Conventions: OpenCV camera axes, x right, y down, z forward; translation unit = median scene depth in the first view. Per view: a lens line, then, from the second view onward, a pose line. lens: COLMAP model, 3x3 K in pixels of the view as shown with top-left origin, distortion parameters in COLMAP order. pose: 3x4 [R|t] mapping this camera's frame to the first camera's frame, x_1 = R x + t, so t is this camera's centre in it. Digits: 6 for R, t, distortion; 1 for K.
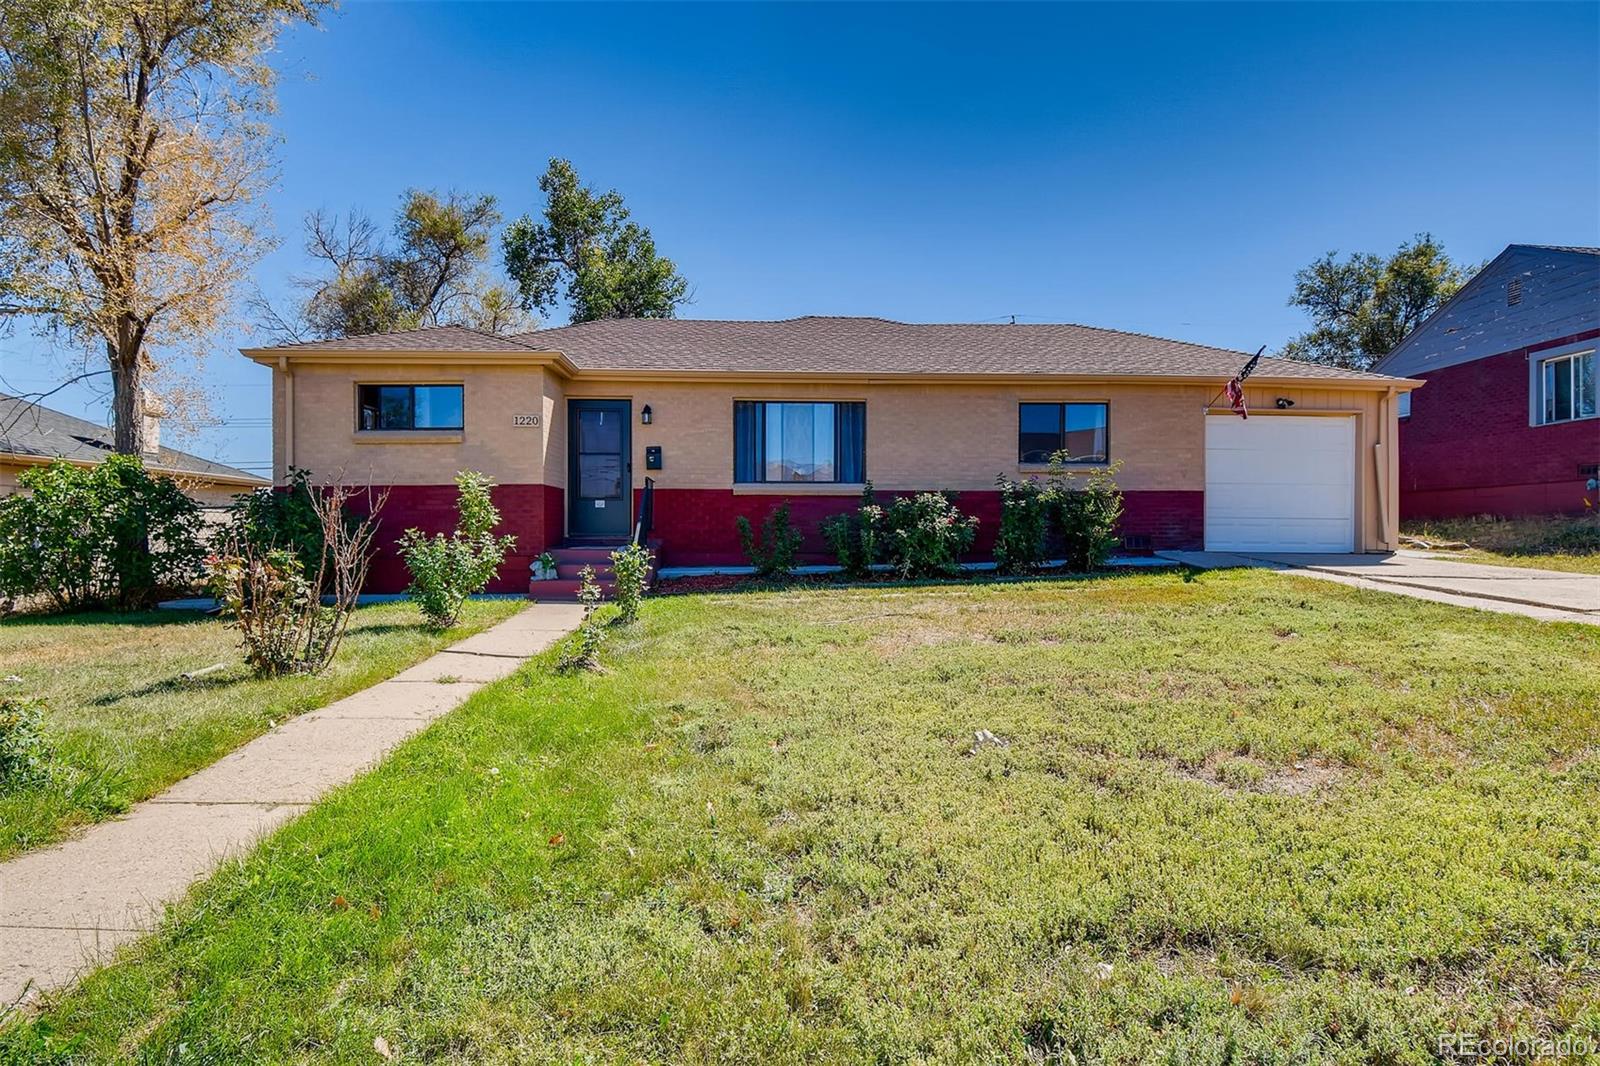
lens RADIAL K [[909.5, 0, 798.6], [0, 909.5, 530.6], [0, 0, 1]] dist [0.037479, -0.002885]
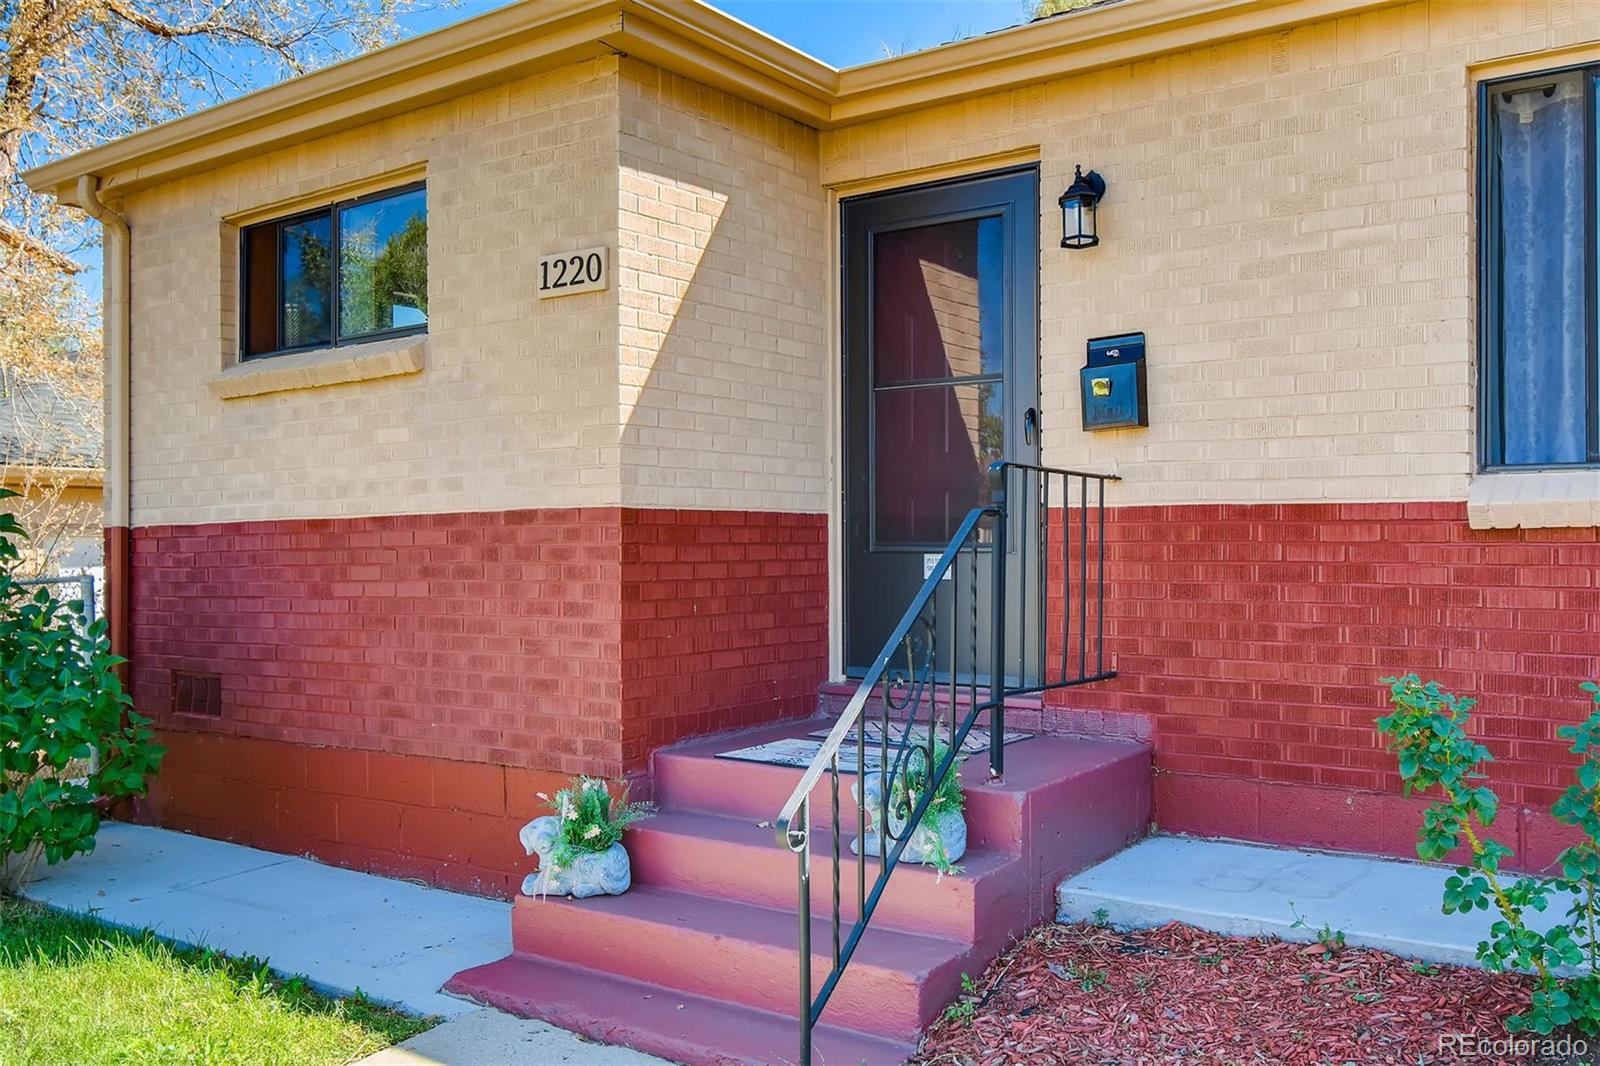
lens RADIAL K [[1395.0, 0, 796.7], [0, 1395.0, 540.8], [0, 0, 1]] dist [0.018501, 0.002211]
pose [[0.785833, -0.003765, -0.618427, 0.006132], [0.003651, 0.999992, -0.001448, -0.036714], [0.618427, -0.001120, 0.785841, 0.650432]]
